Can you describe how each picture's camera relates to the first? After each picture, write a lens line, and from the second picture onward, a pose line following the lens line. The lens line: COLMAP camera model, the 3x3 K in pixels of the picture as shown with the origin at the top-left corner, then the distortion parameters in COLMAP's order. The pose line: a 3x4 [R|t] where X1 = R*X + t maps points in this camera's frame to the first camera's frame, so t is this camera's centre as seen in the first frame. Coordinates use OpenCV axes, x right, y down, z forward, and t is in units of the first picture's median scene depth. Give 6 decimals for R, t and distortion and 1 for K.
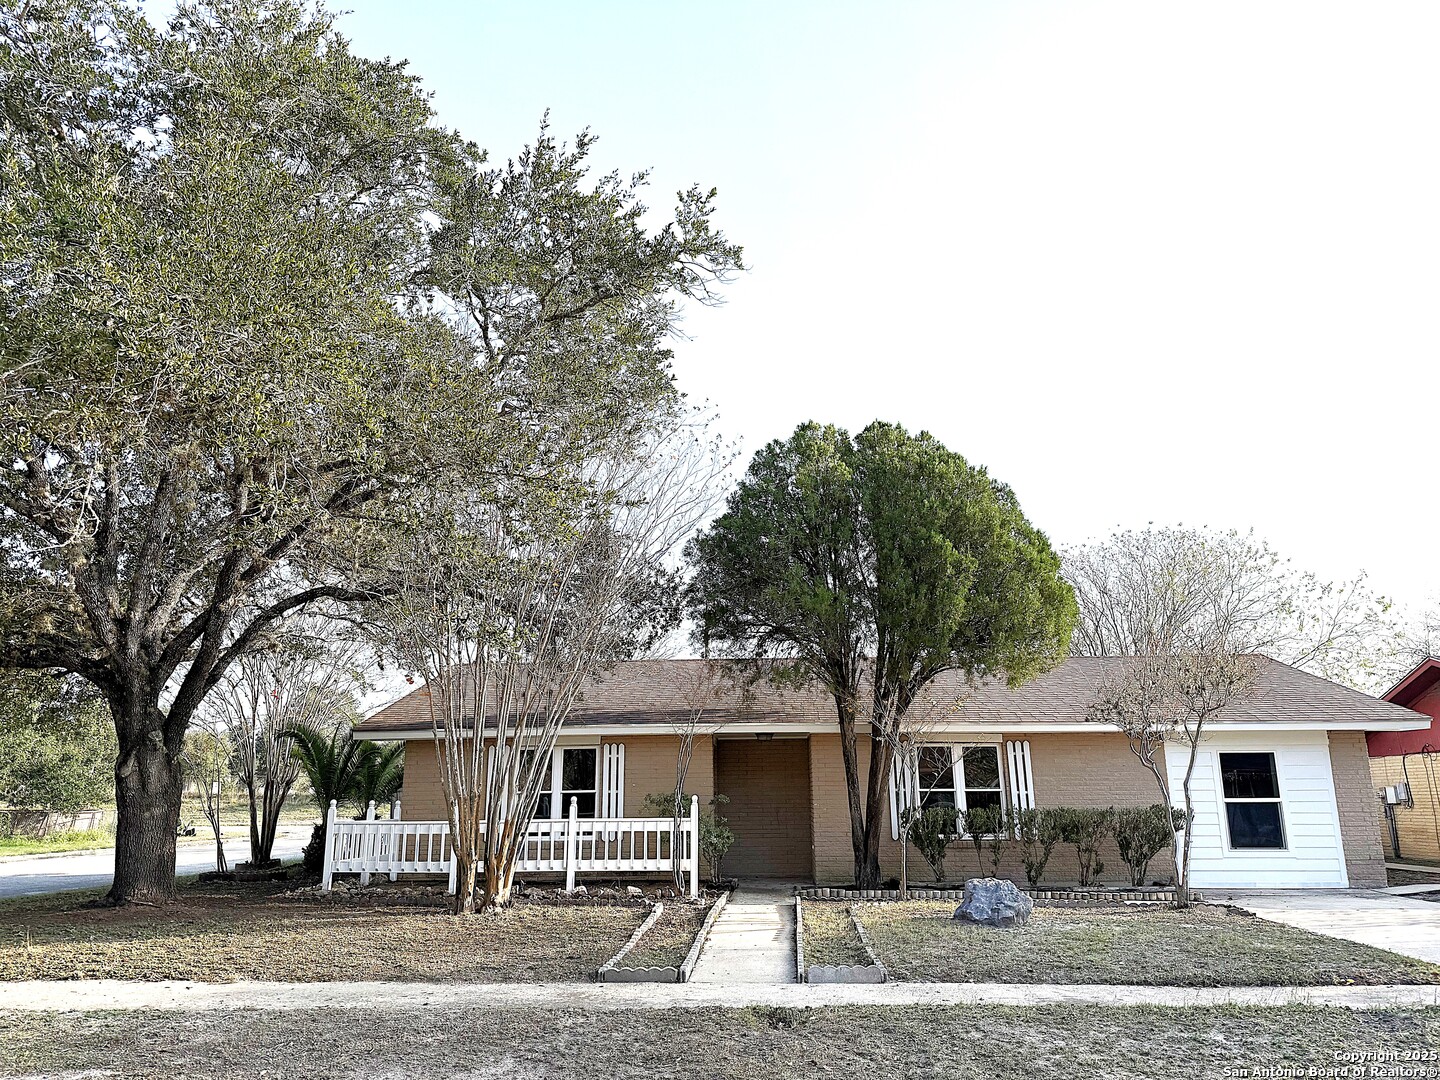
lens RADIAL K [[1017.3, 0, 720.4], [0, 1017.3, 534.4], [0, 0, 1]] dist [0.049880, -0.074773]
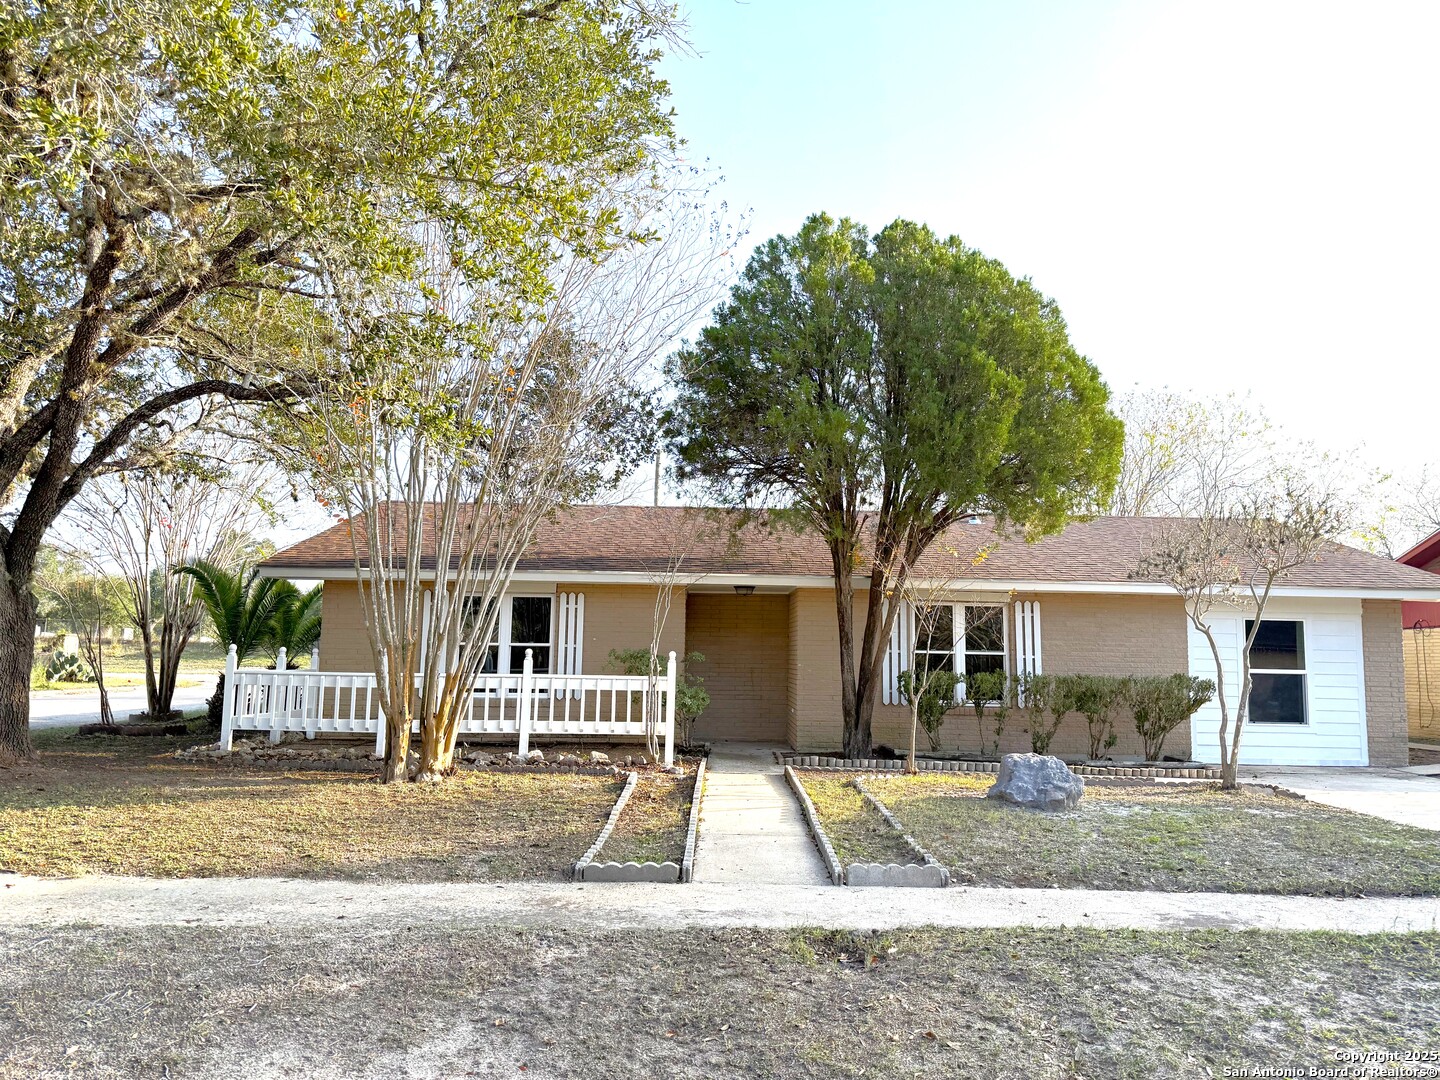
lens RADIAL K [[1017.3, 0, 734.7], [0, 1017.3, 550.3], [0, 0, 1]] dist [0.049880, -0.074773]
pose [[0.996485, 0.033072, 0.076963, -0.041681], [-0.043916, 0.988636, 0.143775, 0.047970], [-0.071334, -0.146649, 0.986613, 0.169312]]
